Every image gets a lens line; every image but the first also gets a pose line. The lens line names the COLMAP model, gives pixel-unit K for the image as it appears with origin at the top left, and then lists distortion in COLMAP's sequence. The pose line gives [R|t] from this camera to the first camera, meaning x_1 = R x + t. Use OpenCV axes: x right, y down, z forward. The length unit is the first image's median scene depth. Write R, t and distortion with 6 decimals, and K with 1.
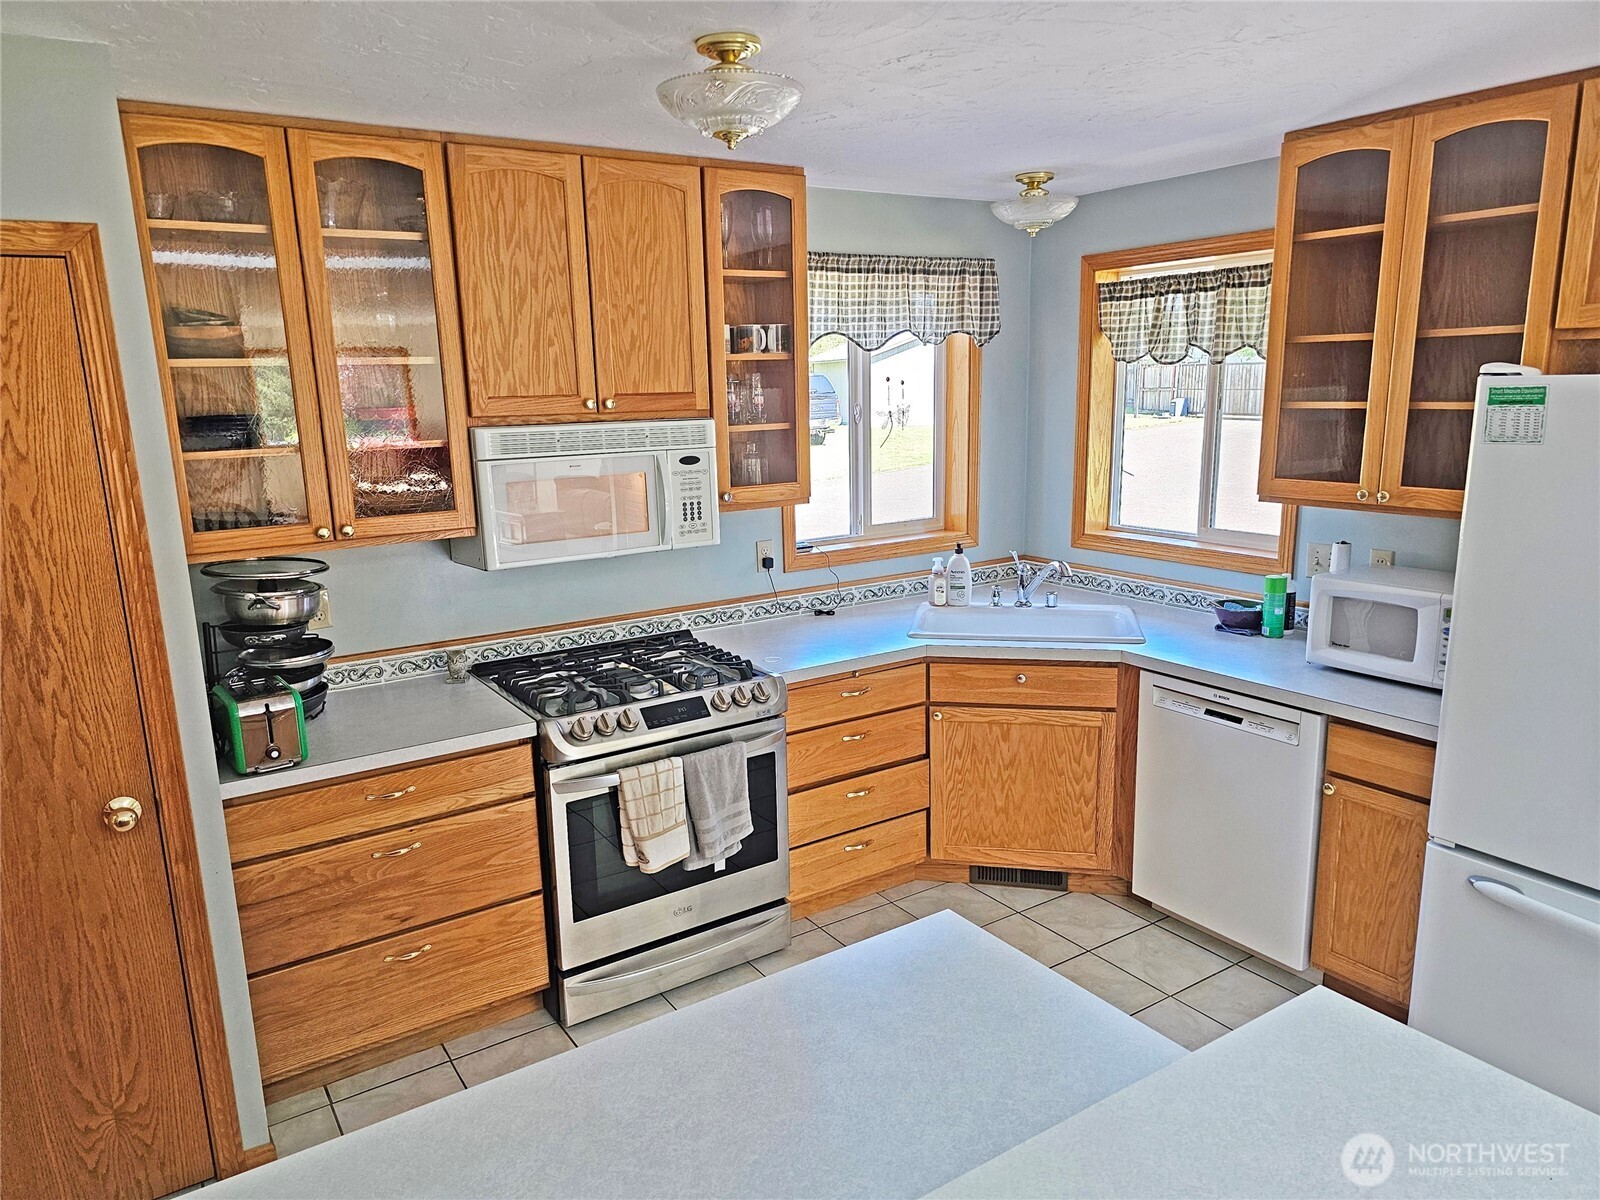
lens RADIAL K [[1053.2, 0, 802.5], [0, 1053.2, 603.6], [0, 0, 1]] dist [0.077235, -0.062311]
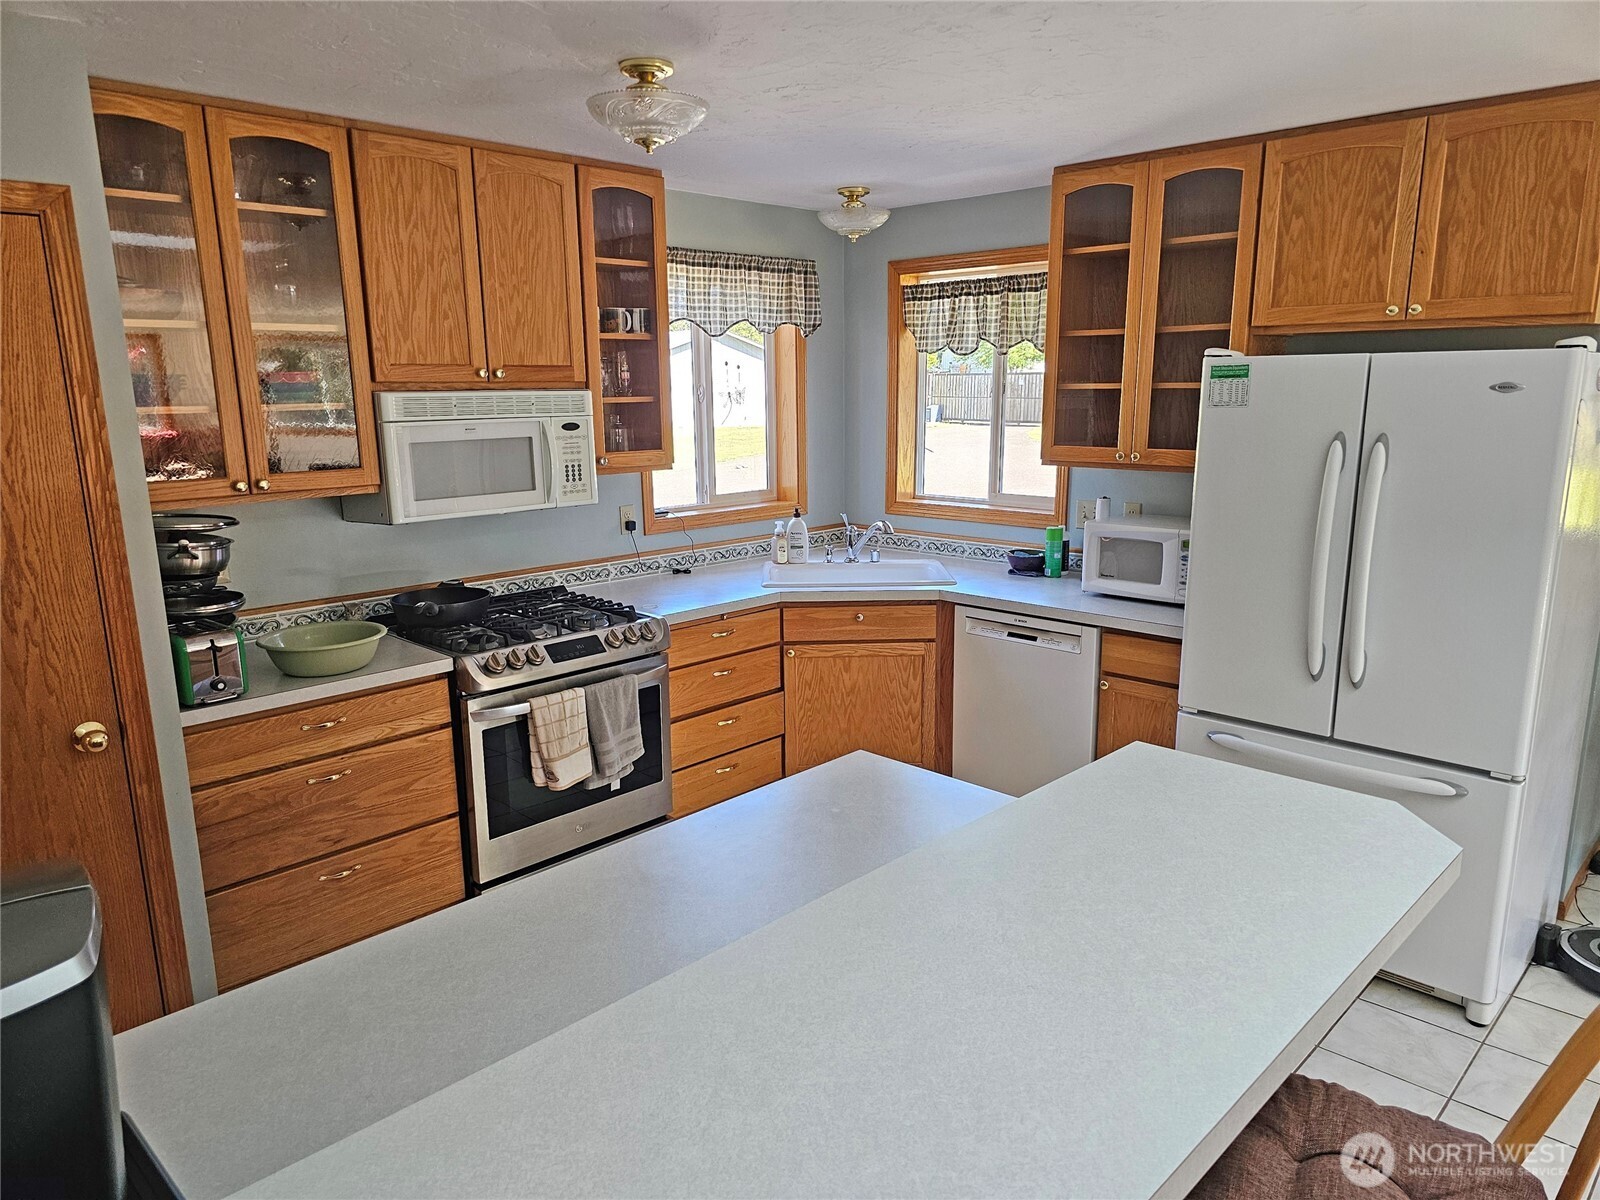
lens RADIAL K [[1053.2, 0, 802.5], [0, 1053.2, 603.6], [0, 0, 1]] dist [0.077235, -0.062311]
pose [[0.975564, -0.030705, 0.217559, -0.121868], [0.031994, 0.999485, -0.002401, 0.062731], [-0.217373, 0.009303, 0.976044, -0.144651]]
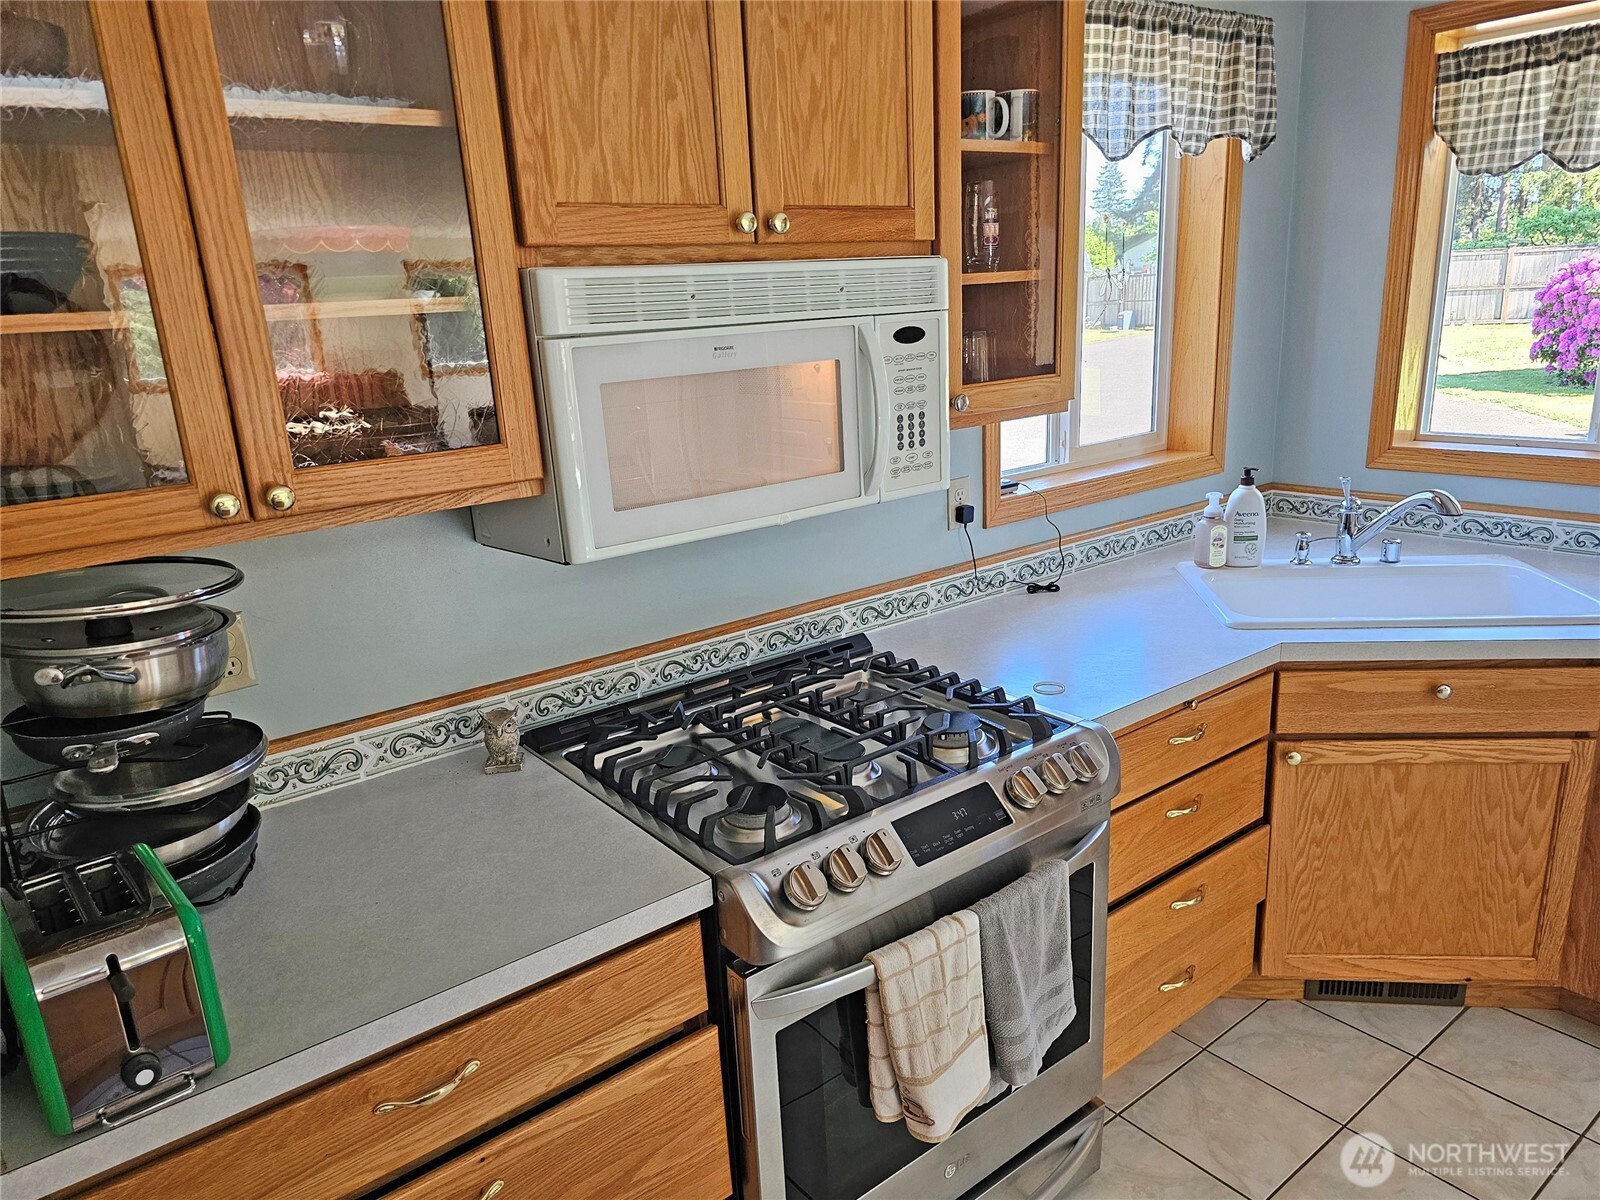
lens RADIAL K [[1042.8, 0, 800.0], [0, 1042.8, 600.0], [0, 0, 1]] dist [0.056494, -0.047262]
pose [[0.996295, -0.049721, 0.070167, -0.215230], [0.045294, 0.996965, 0.063324, -0.038754], [-0.073103, -0.059911, 0.995523, 0.480066]]
